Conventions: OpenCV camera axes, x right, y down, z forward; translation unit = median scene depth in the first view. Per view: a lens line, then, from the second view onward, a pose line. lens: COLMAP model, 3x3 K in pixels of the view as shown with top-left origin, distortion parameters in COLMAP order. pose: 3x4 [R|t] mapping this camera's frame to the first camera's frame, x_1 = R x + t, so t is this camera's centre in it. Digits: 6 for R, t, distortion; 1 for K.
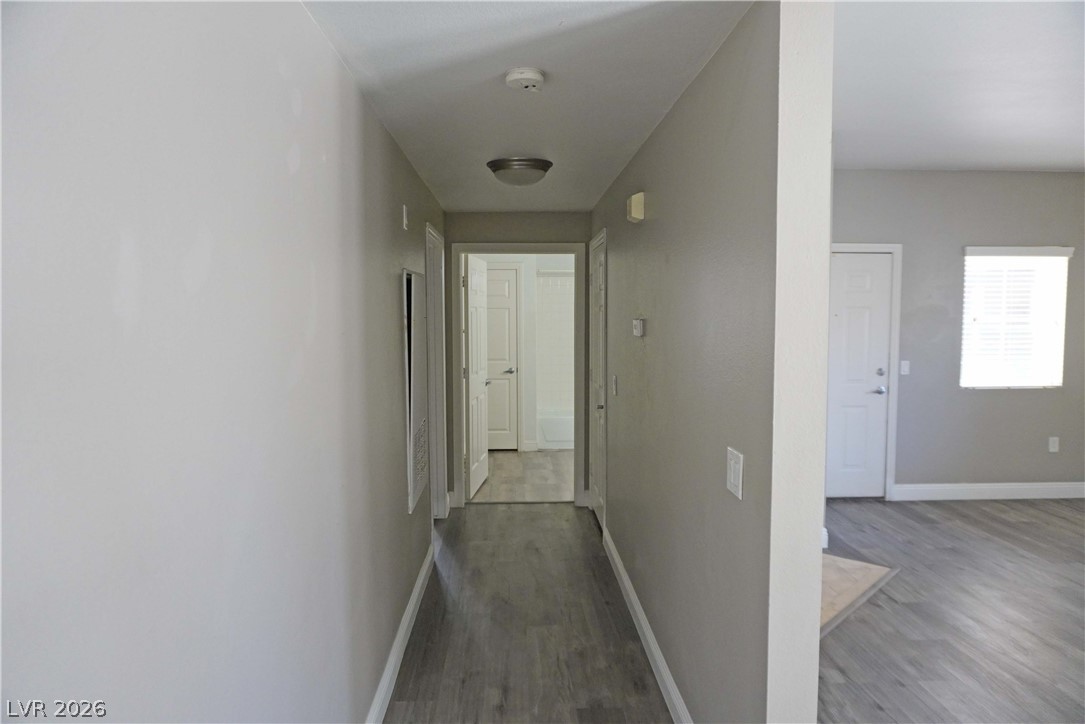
lens RADIAL K [[728.1, 0, 537.9], [0, 728.1, 365.1], [0, 0, 1]] dist [-0.019353, 0.004175]
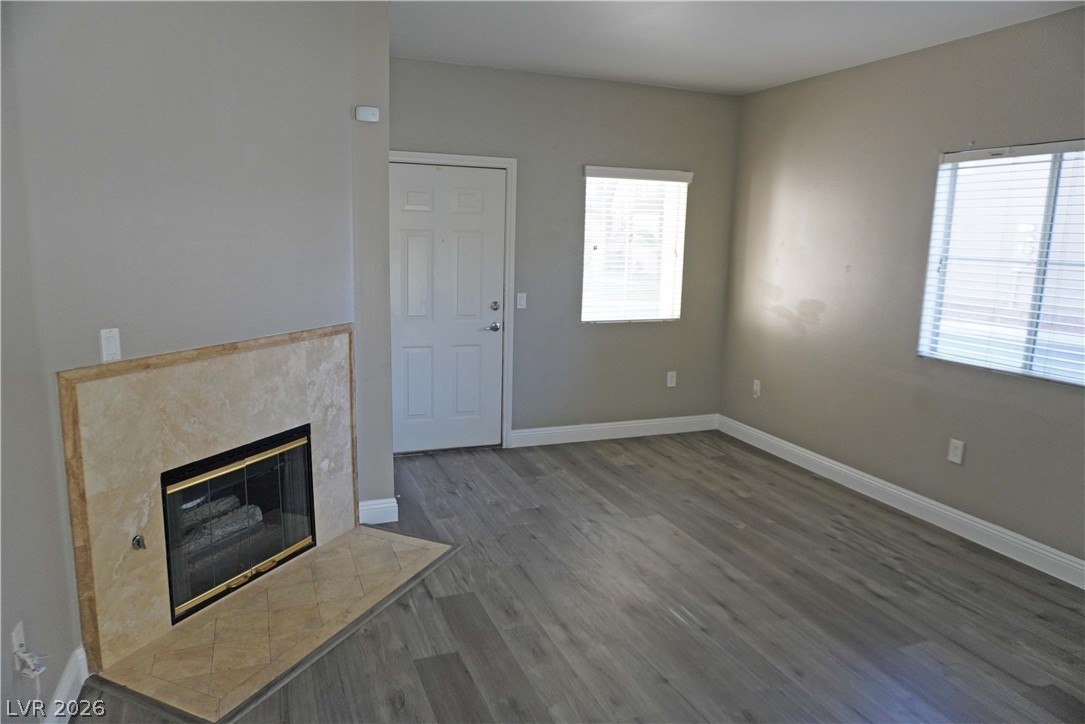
lens RADIAL K [[728.1, 0, 549.6], [0, 728.1, 361.0], [0, 0, 1]] dist [-0.019353, 0.004175]
pose [[0.944793, -0.034204, 0.325879, 0.245786], [-0.002438, 0.993775, 0.111375, -0.022904], [-0.327660, -0.106020, 0.938828, 0.139939]]
